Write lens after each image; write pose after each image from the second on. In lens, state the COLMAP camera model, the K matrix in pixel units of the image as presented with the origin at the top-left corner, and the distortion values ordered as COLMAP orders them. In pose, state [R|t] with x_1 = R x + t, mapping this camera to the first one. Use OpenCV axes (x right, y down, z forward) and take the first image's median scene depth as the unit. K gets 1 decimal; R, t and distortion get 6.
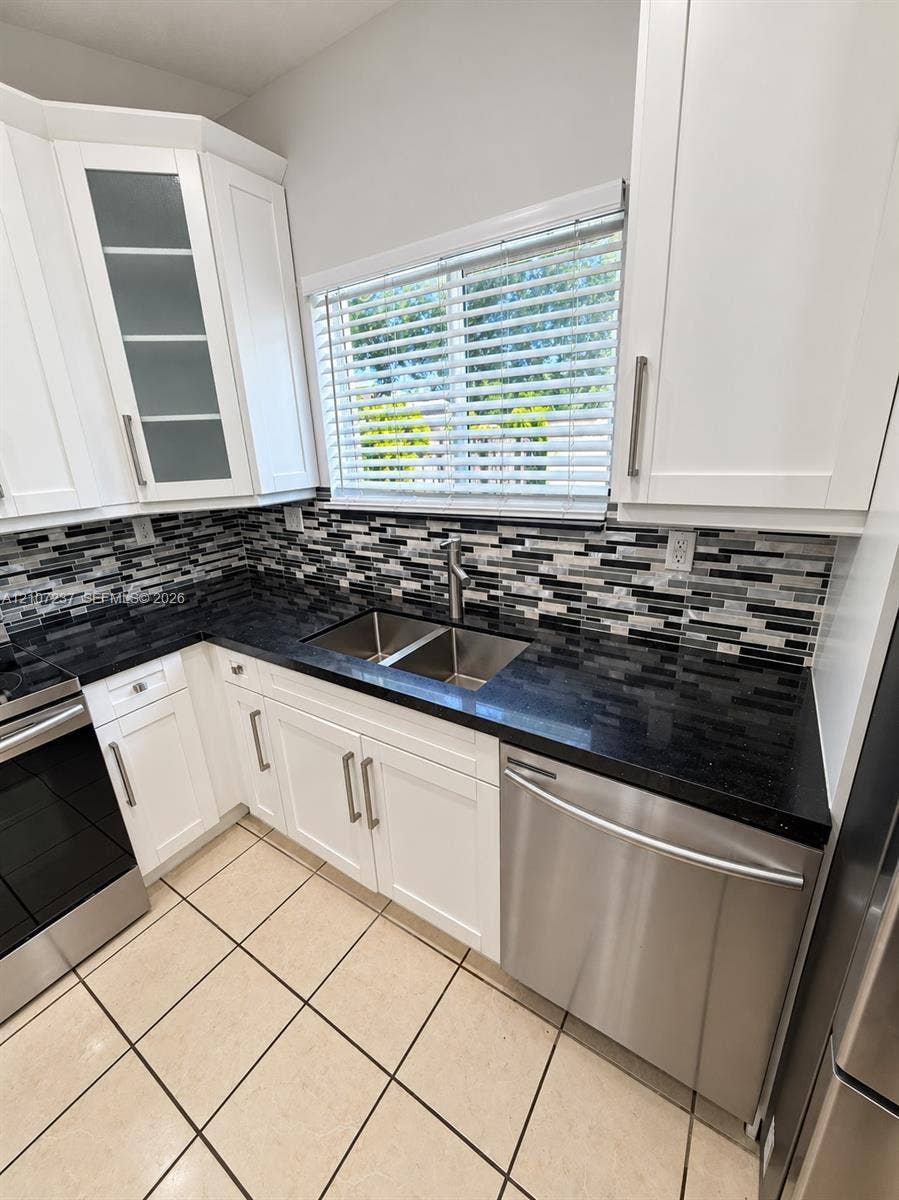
lens RADIAL K [[478.6, 0, 448.9], [0, 478.6, 594.9], [0, 0, 1]] dist [0.000124, -0.000006]
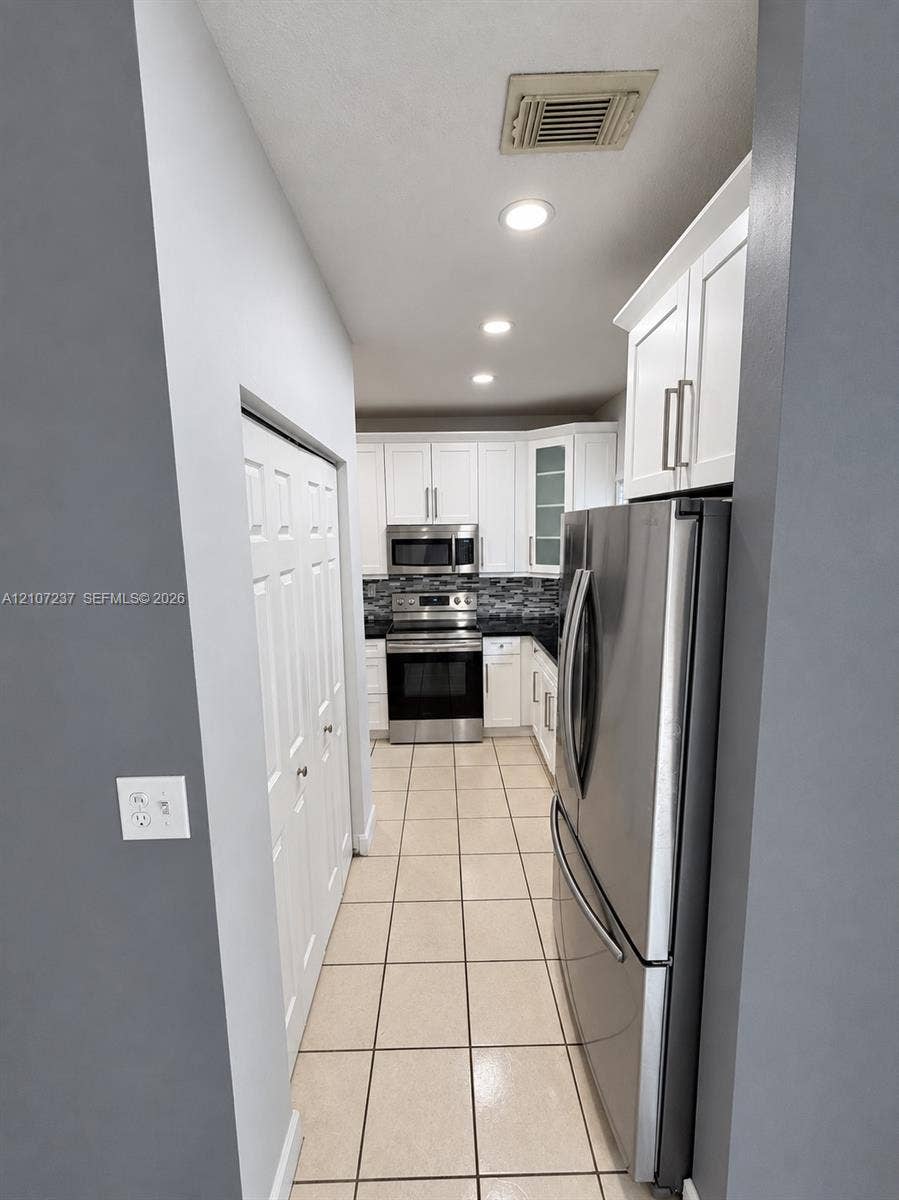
lens RADIAL K [[478.6, 0, 448.9], [0, 478.6, 594.9], [0, 0, 1]] dist [0.000124, -0.000006]
pose [[0.559871, 0.152263, -0.814469, 0.969433], [-0.264185, 0.964471, -0.001297, 0.014528], [0.785334, 0.215897, 0.580205, -0.573773]]
